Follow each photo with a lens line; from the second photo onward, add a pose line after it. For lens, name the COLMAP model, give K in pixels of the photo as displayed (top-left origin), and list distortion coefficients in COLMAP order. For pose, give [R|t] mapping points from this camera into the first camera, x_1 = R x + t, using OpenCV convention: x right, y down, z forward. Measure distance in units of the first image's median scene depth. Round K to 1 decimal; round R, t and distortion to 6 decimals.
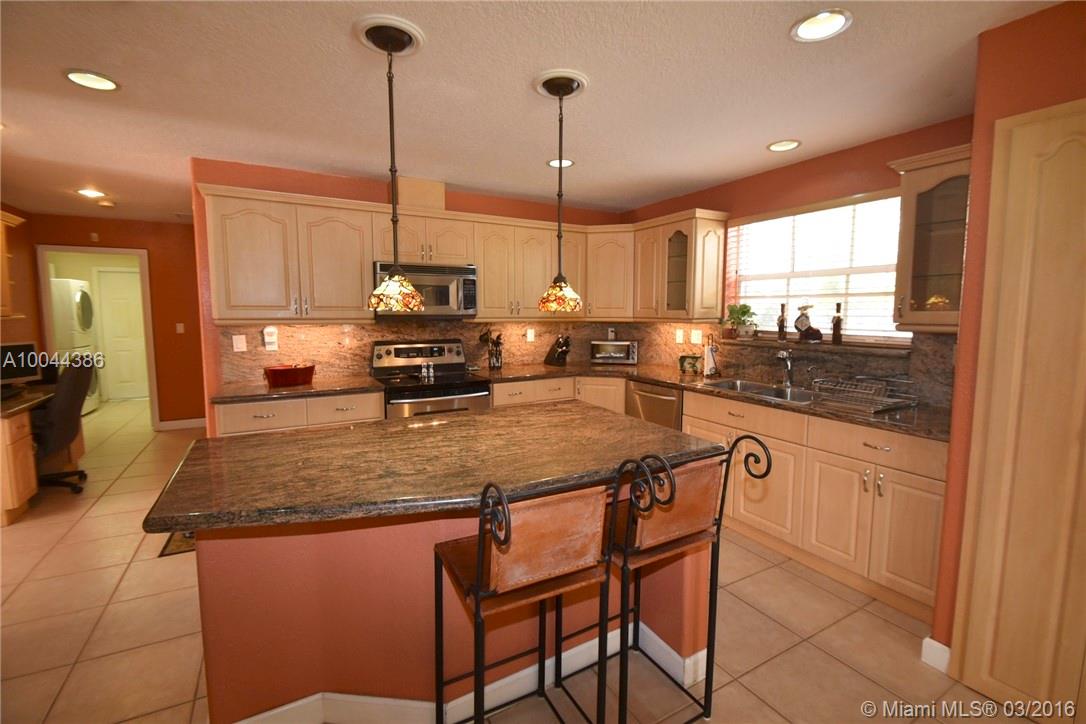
lens RADIAL K [[475.2, 0, 546.8], [0, 475.2, 362.0], [0, 0, 1]] dist [-0.000768, -0.005137]
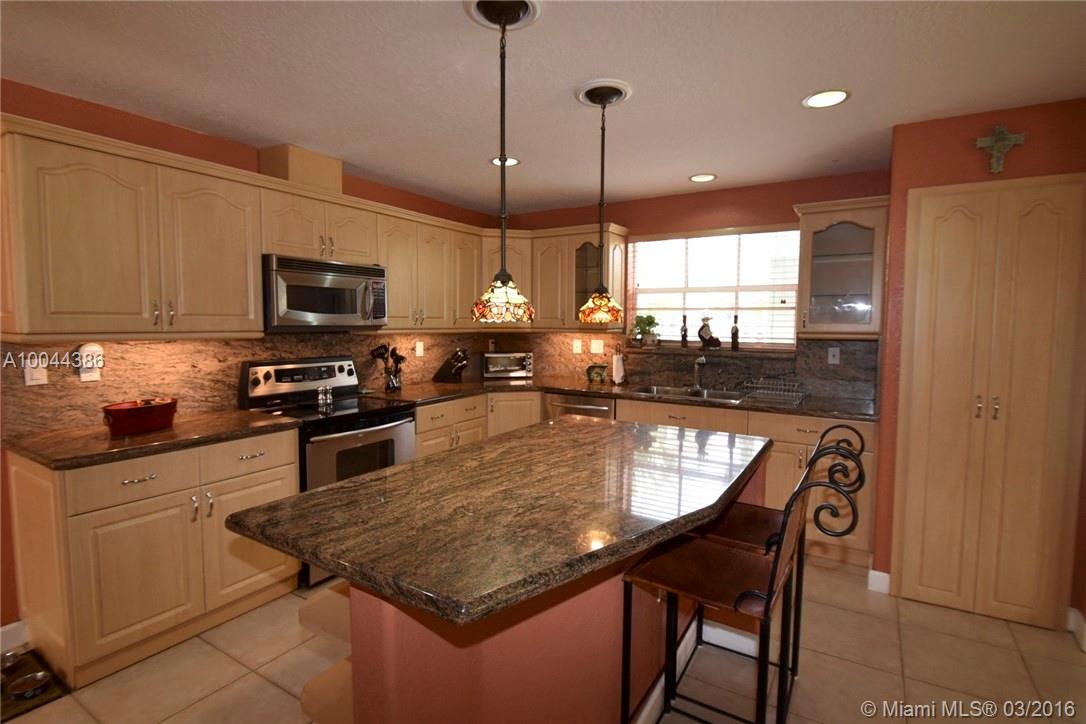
lens RADIAL K [[528.0, 0, 548.1], [0, 528.0, 361.9], [0, 0, 1]] dist [-0.000269, 0.000696]
pose [[0.875405, -0.034223, 0.482177, -0.373676], [0.047371, 0.998763, -0.015115, -0.009493], [-0.481063, 0.036073, 0.875944, 0.068408]]
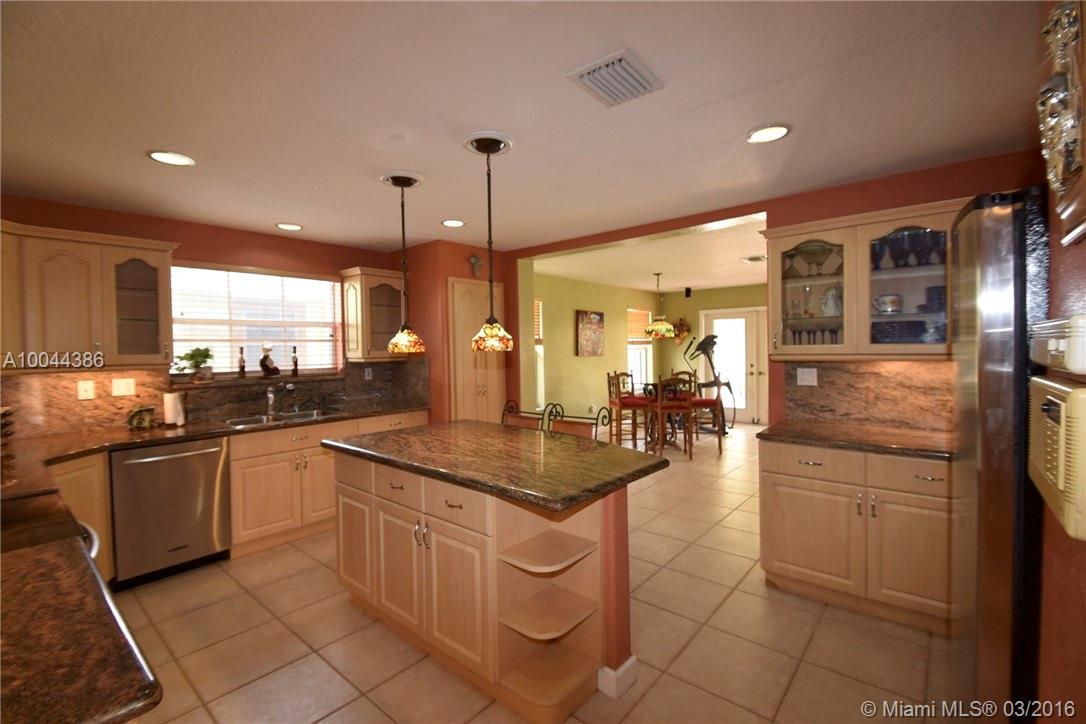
lens RADIAL K [[475.2, 0, 558.7], [0, 475.2, 356.5], [0, 0, 1]] dist [-0.000768, -0.005137]
pose [[-0.354377, -0.015298, 0.934978, -0.818502], [0.115391, 0.991509, 0.059958, -0.077970], [-0.927956, 0.129135, -0.349603, 0.671186]]
